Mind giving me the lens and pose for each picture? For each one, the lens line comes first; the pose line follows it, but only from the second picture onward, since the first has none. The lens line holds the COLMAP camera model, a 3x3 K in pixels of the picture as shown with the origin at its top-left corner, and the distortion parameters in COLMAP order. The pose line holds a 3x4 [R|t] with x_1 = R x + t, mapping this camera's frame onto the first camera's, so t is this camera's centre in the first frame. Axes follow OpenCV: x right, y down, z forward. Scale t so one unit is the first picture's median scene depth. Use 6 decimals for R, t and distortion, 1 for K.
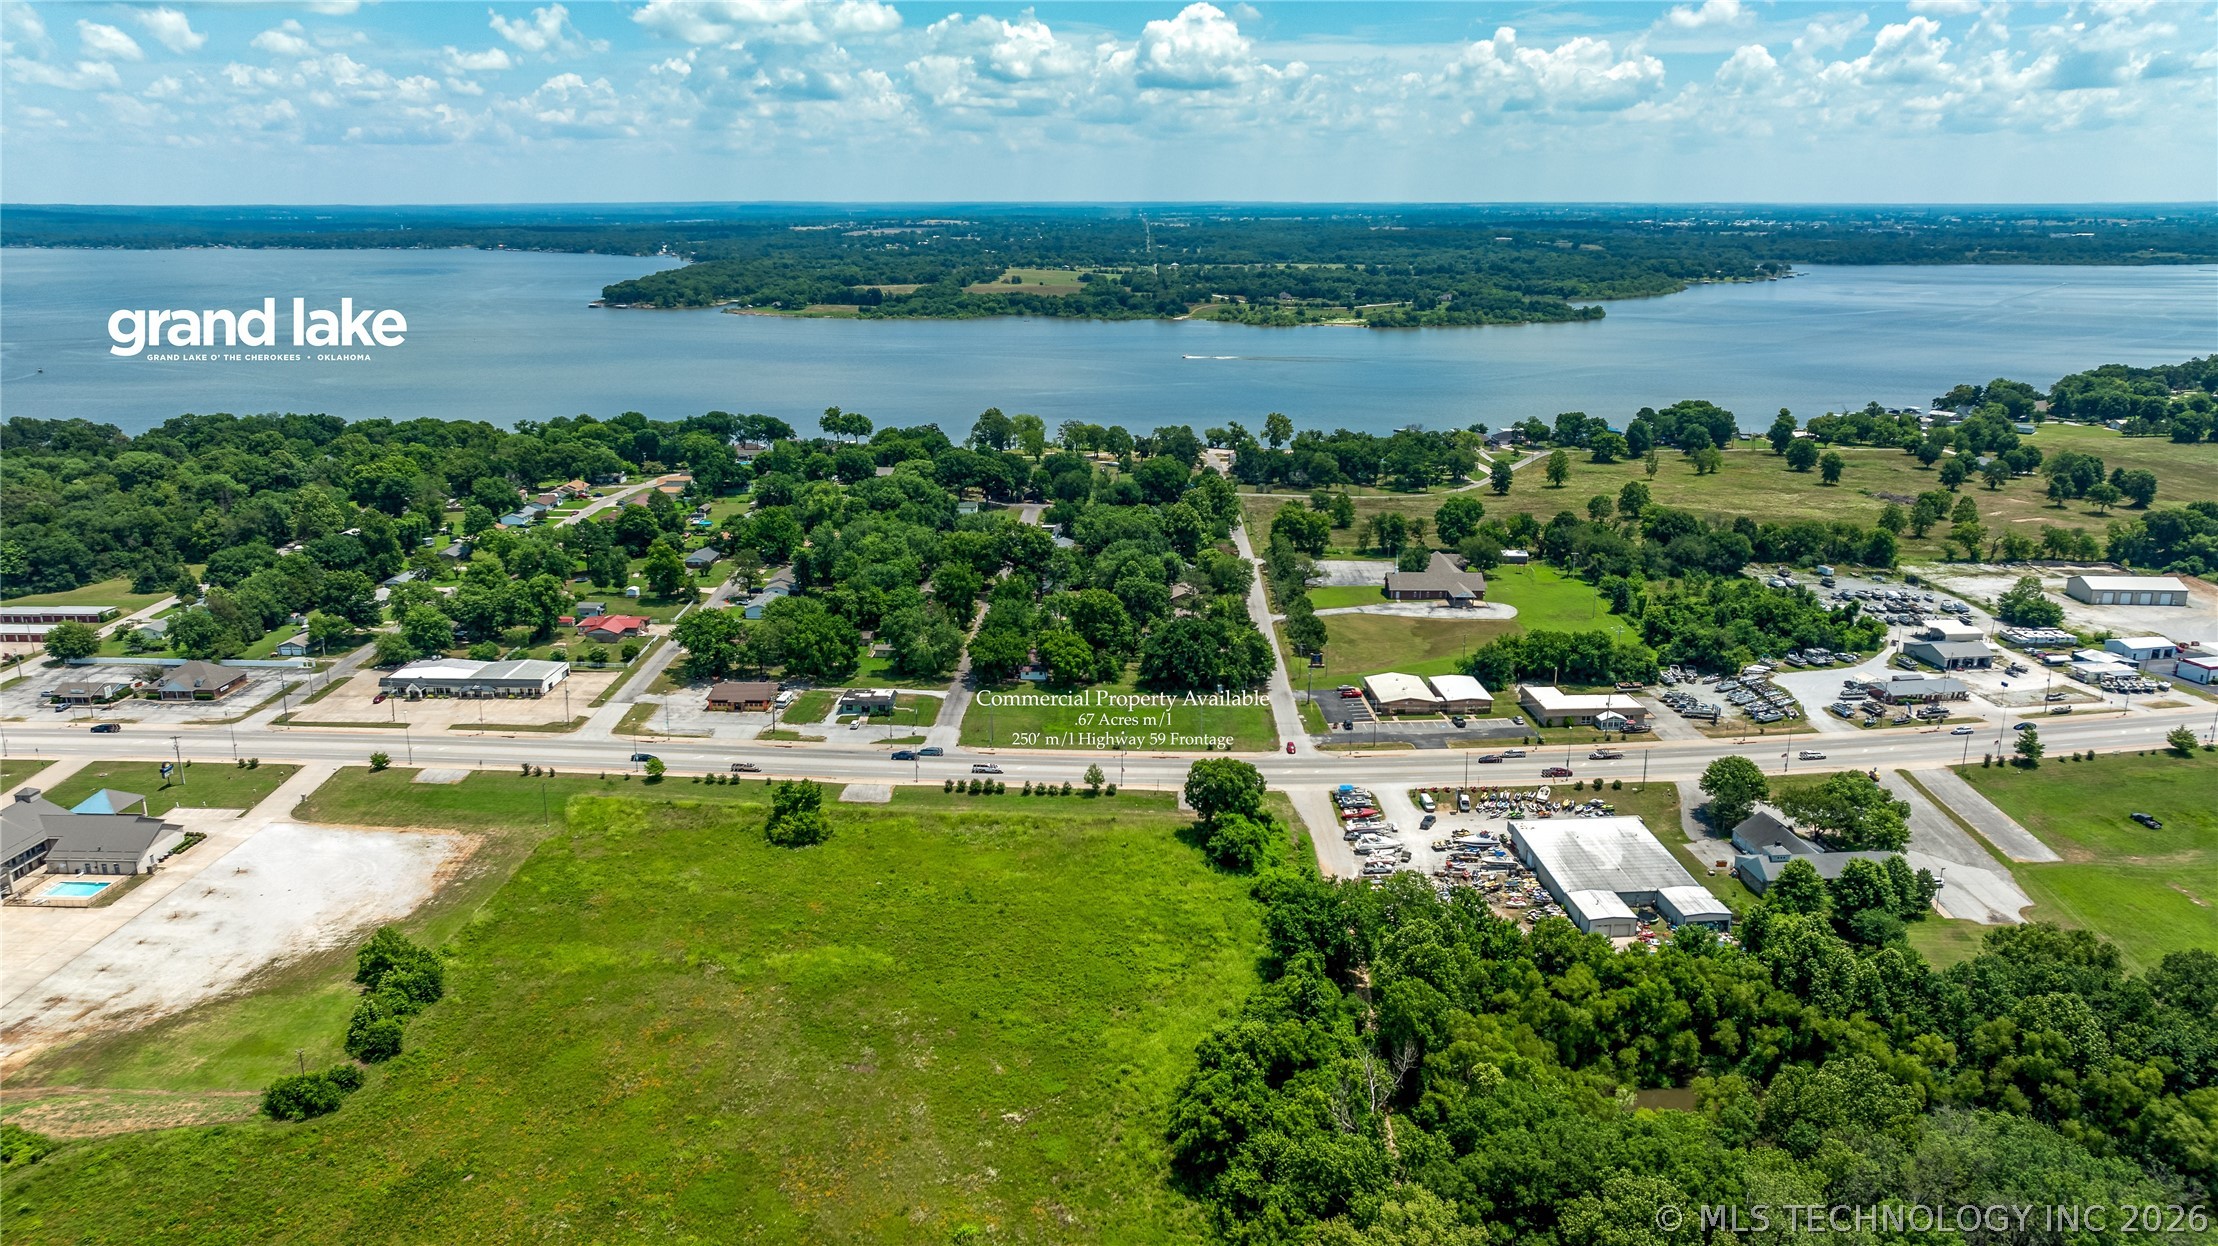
lens RADIAL K [[1580.0, 0, 1093.9], [0, 1580.0, 645.7], [0, 0, 1]] dist [-0.029839, 0.025526]
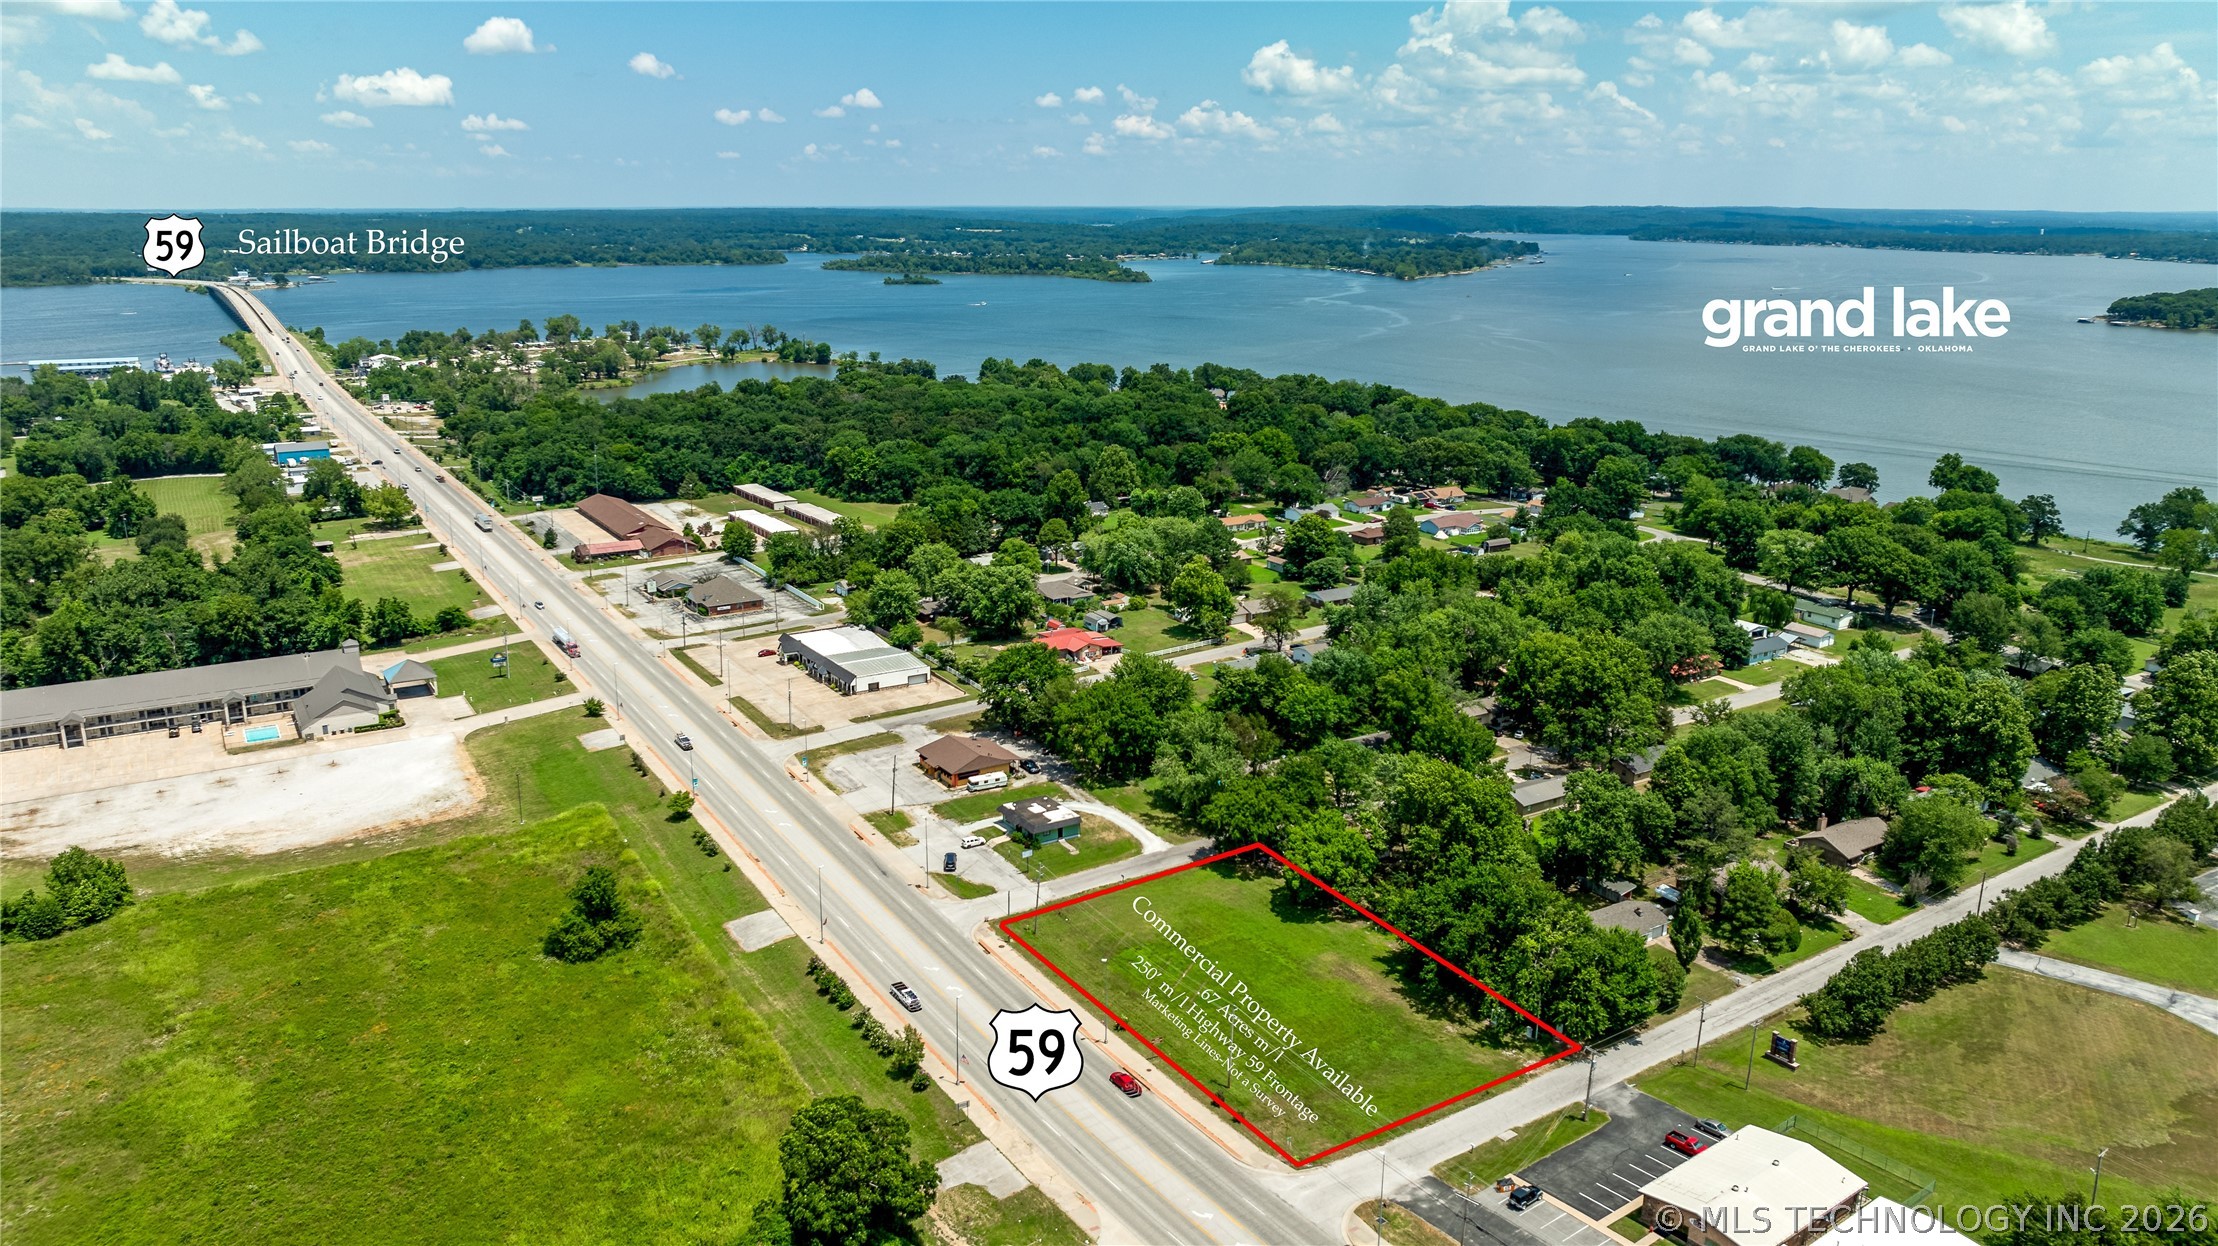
lens RADIAL K [[1580.0, 0, 1093.9], [0, 1580.0, 645.7], [0, 0, 1]] dist [-0.029839, 0.025526]
pose [[0.562443, 0.228406, -0.794662, 0.379578], [-0.231407, 0.966165, 0.113916, -0.115661], [0.793794, 0.119819, 0.596268, 0.558666]]
